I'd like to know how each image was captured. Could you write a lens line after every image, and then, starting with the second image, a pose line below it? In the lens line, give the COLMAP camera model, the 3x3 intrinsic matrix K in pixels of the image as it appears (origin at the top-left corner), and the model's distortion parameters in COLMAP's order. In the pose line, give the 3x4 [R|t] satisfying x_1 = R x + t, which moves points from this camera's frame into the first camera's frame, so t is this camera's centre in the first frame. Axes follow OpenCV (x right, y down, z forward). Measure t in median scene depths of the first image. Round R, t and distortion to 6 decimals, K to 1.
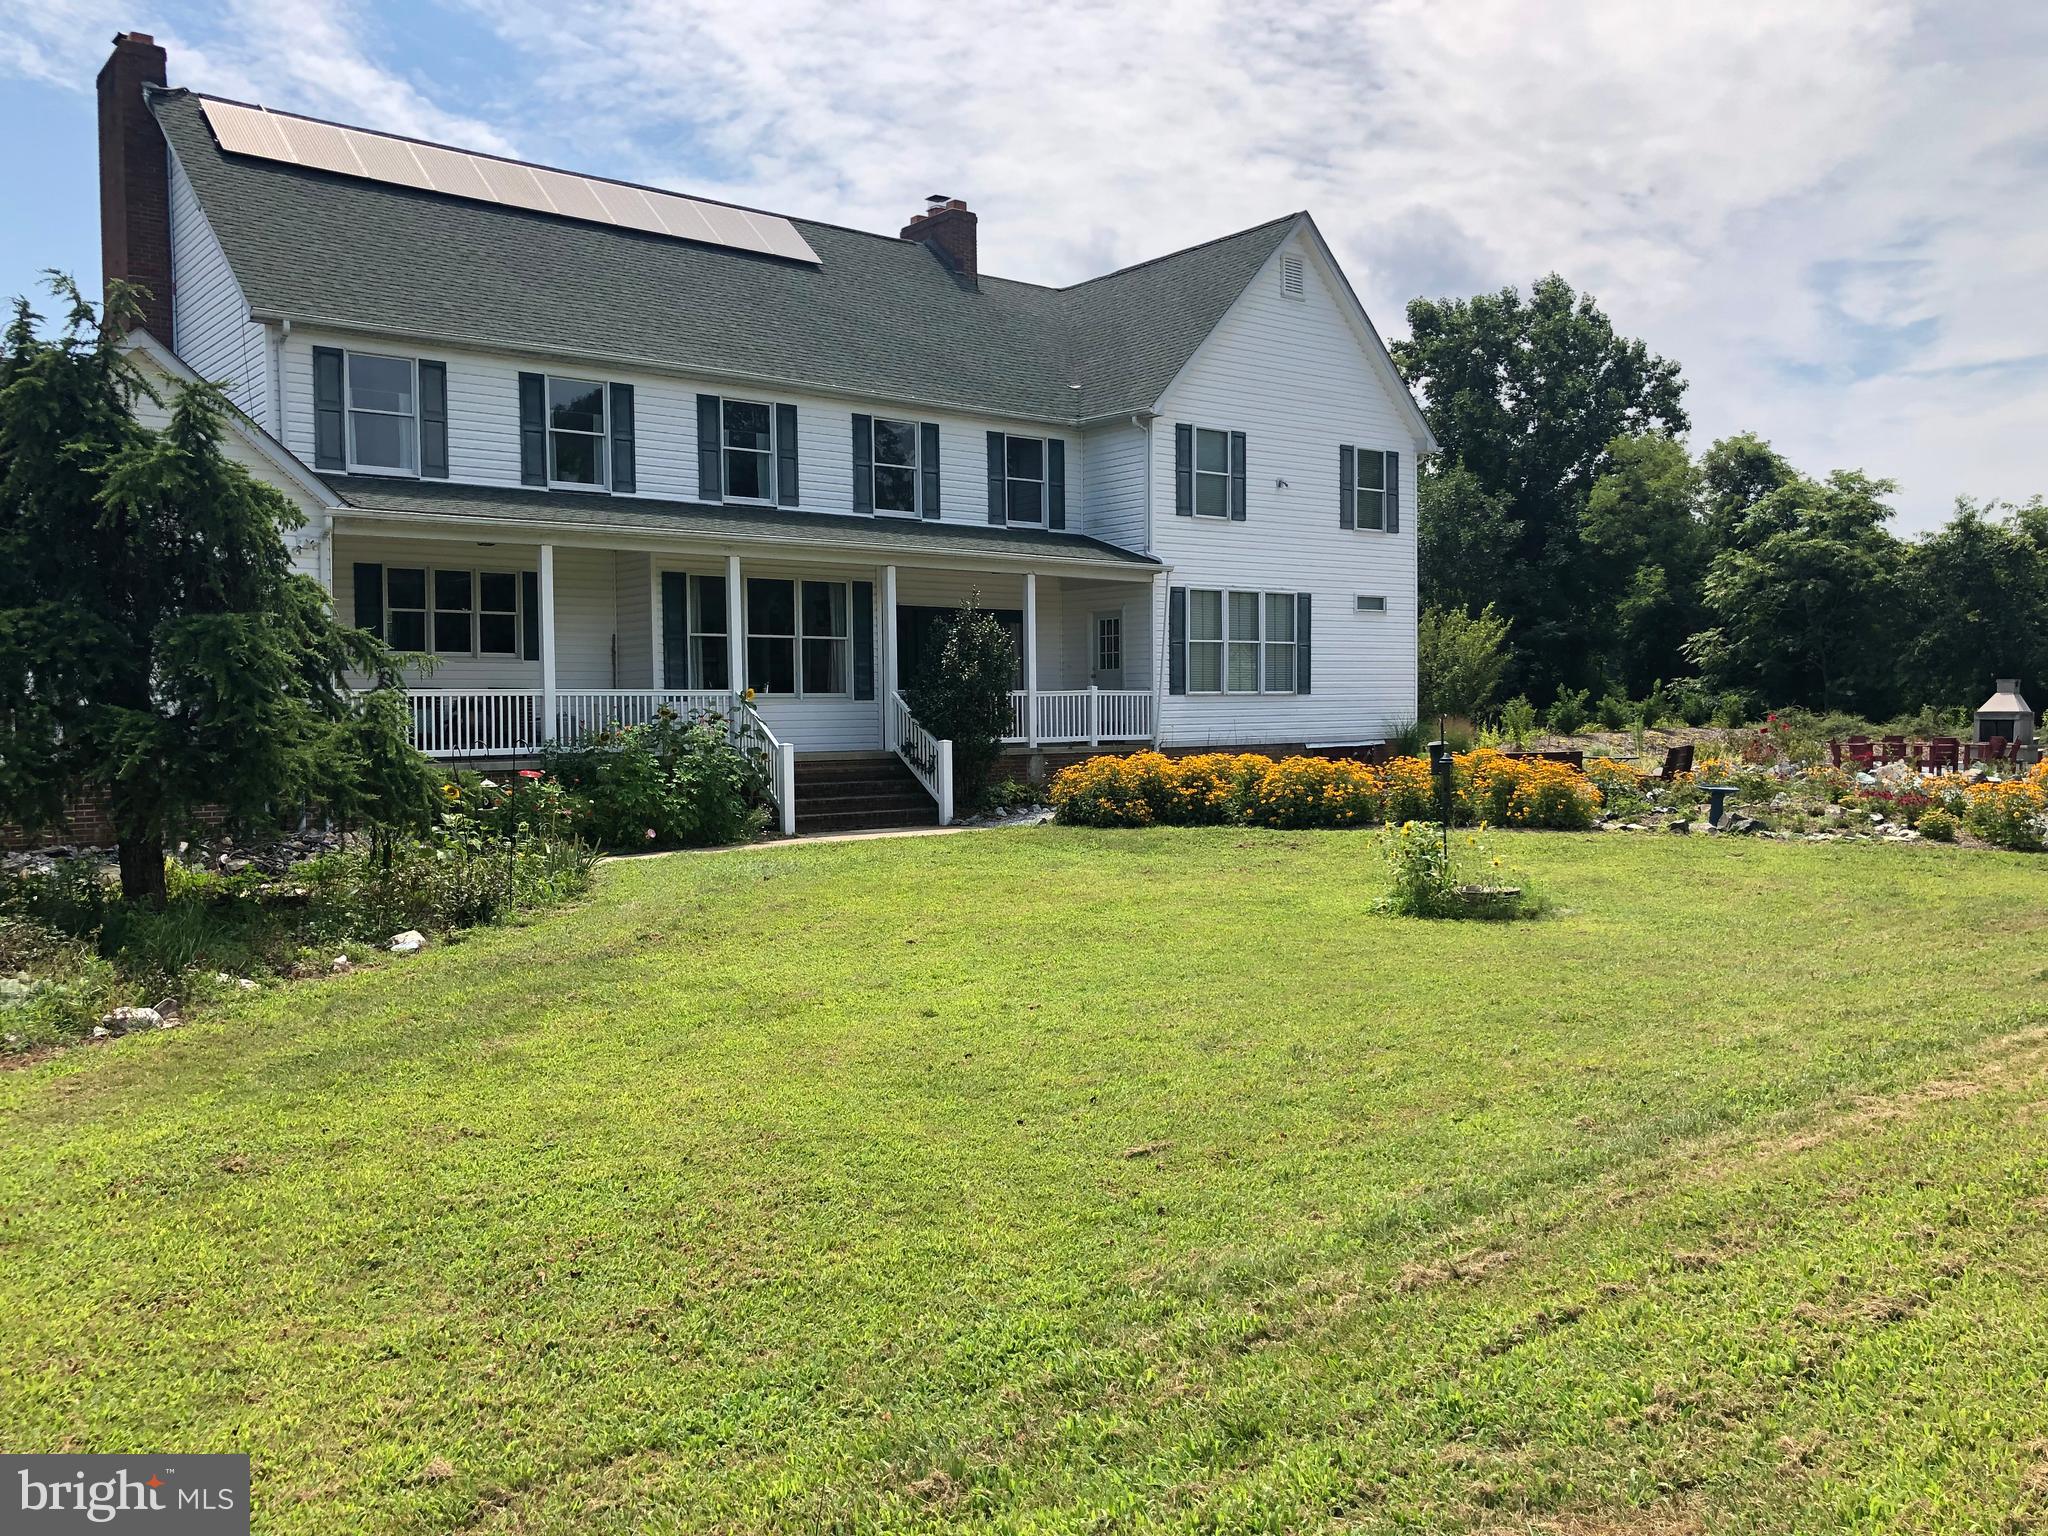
lens RADIAL K [[1696.4, 0, 1024.0], [0, 1696.4, 768.0], [0, 0, 1]] dist [0.054542, -0.003443]
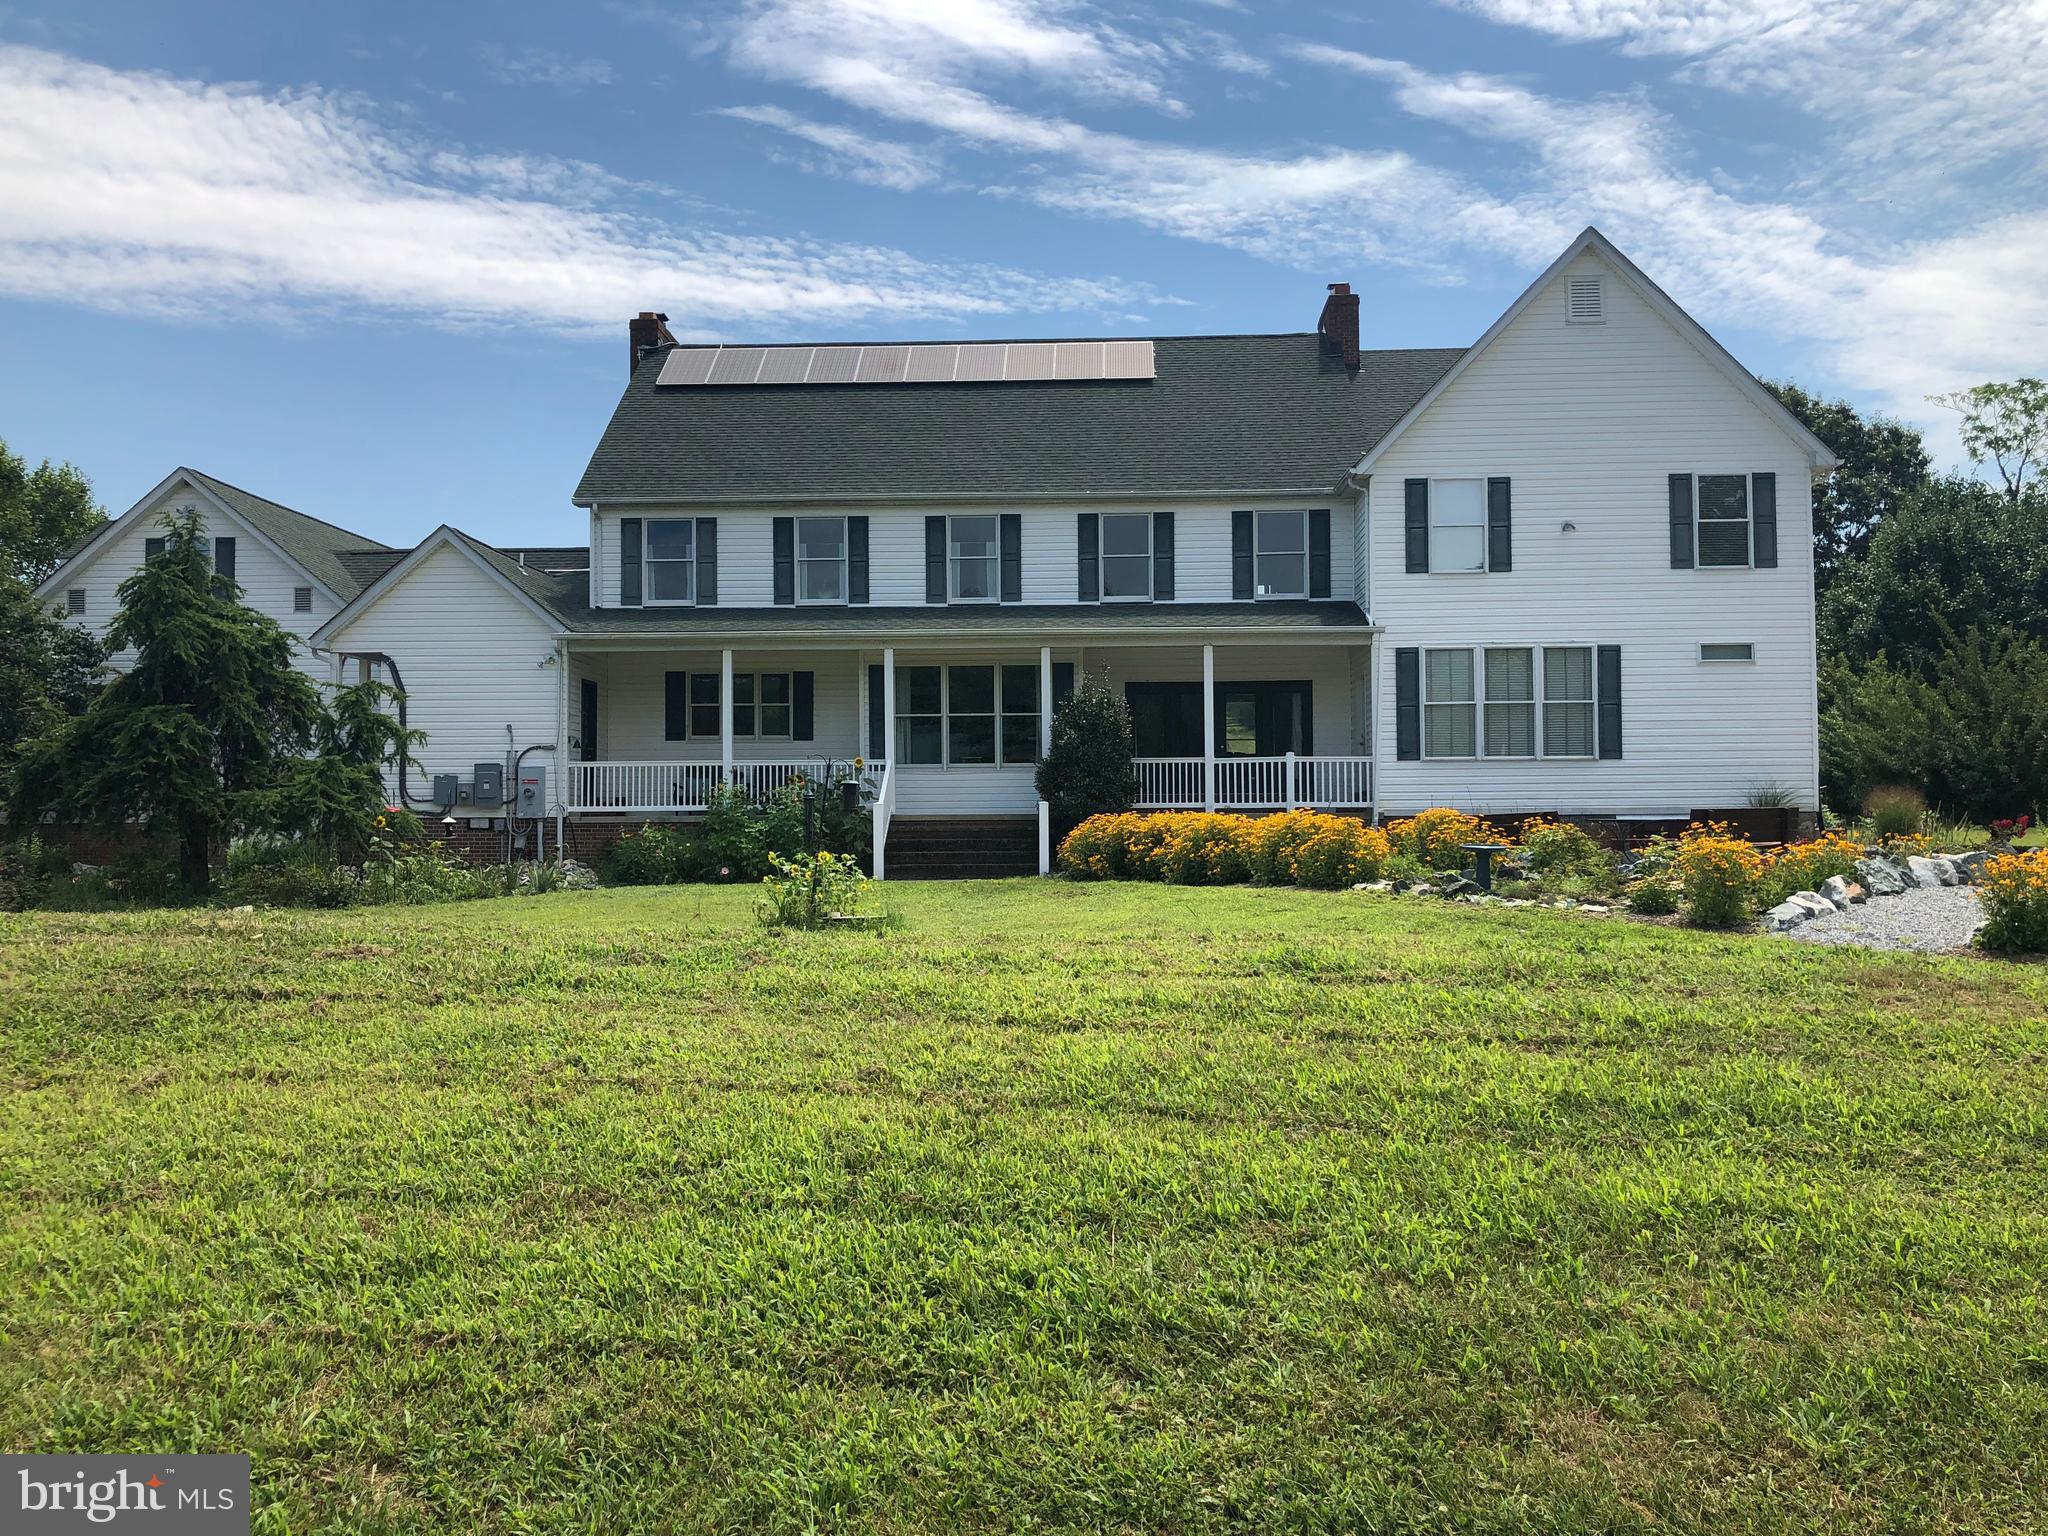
lens RADIAL K [[1804.8, 0, 1024.0], [0, 1804.8, 768.0], [0, 0, 1]] dist [0.088820, -0.141322]
pose [[0.739631, -0.023054, -0.672618, 0.573859], [-0.025512, 0.997734, -0.062250, 0.027798], [0.672529, 0.063202, 0.737367, 0.097737]]
